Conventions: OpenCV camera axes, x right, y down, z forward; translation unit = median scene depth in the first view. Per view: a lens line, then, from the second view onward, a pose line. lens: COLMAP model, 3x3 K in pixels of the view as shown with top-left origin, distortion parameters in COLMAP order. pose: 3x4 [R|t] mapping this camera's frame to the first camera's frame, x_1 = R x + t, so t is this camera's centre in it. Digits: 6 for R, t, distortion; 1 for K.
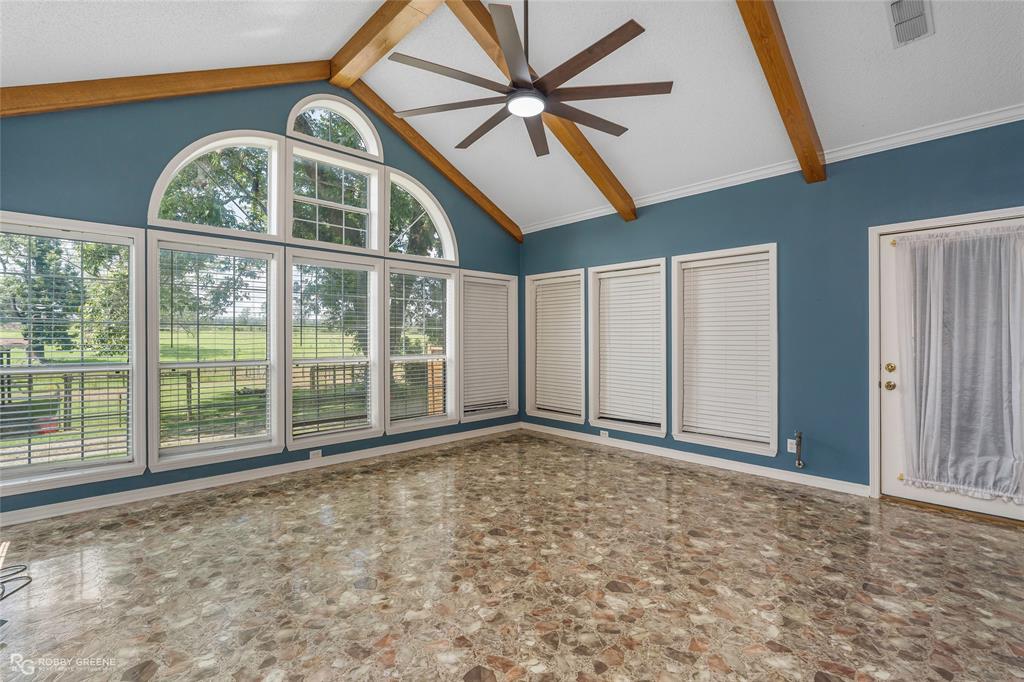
lens RADIAL K [[463.5, 0, 508.0], [0, 463.5, 326.2], [0, 0, 1]] dist [0.001428, -0.000616]
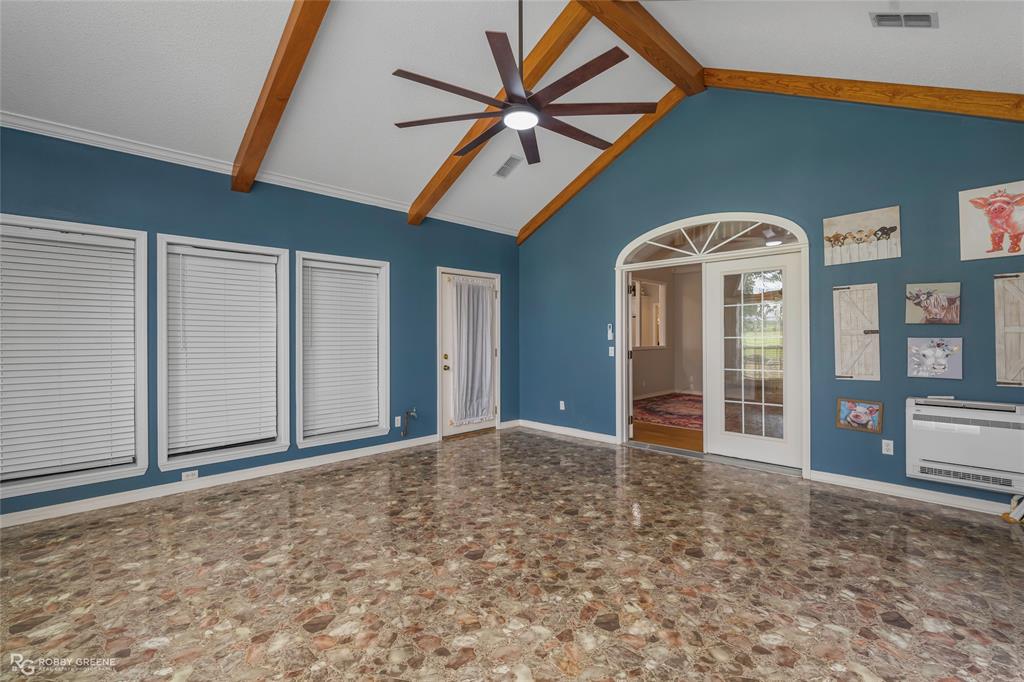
lens RADIAL K [[462.4, 0, 510.4], [0, 462.4, 338.1], [0, 0, 1]] dist [-0.005876, 0.000656]
pose [[-0.024684, -0.000952, 0.999695, -0.671581], [-0.019237, 0.999815, 0.000477, 0.016788], [-0.999510, -0.019219, -0.024697, 0.701794]]
